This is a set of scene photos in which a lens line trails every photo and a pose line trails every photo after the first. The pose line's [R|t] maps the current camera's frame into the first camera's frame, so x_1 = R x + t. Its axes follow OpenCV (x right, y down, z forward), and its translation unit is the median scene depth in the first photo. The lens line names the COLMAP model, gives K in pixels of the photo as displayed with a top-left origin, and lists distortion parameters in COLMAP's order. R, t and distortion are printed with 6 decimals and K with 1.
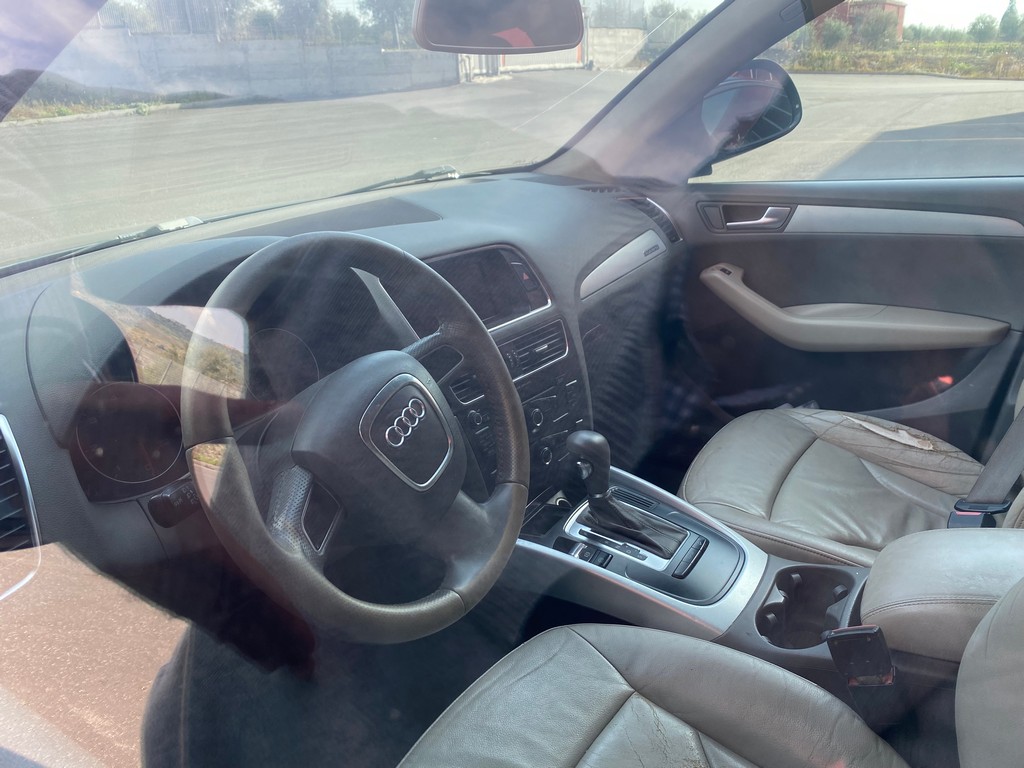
lens RADIAL K [[770.3, 0, 511.1], [0, 770.3, 385.1], [0, 0, 1]] dist [0.030819, -0.043147]
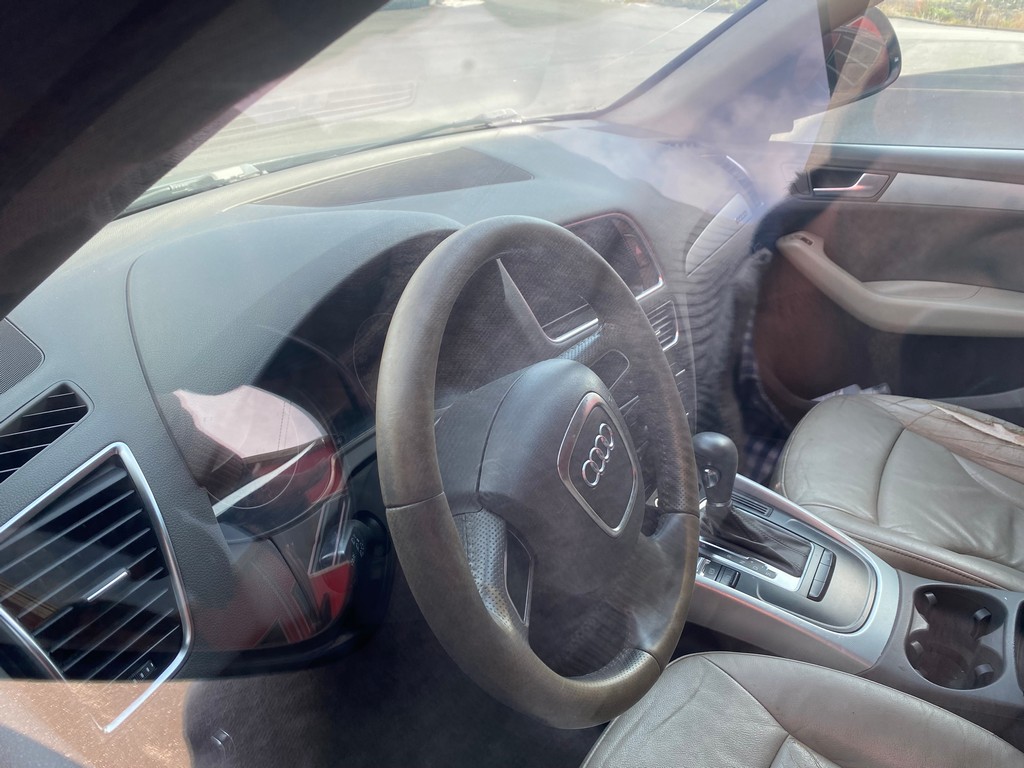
lens RADIAL K [[770.3, 0, 498.7], [0, 770.3, 391.4], [0, 0, 1]] dist [0.030819, -0.043147]
pose [[0.998529, 0.029206, 0.045676, -0.169429], [-0.033232, 0.995386, 0.090011, -0.053746], [-0.042836, -0.091397, 0.994893, 0.110408]]
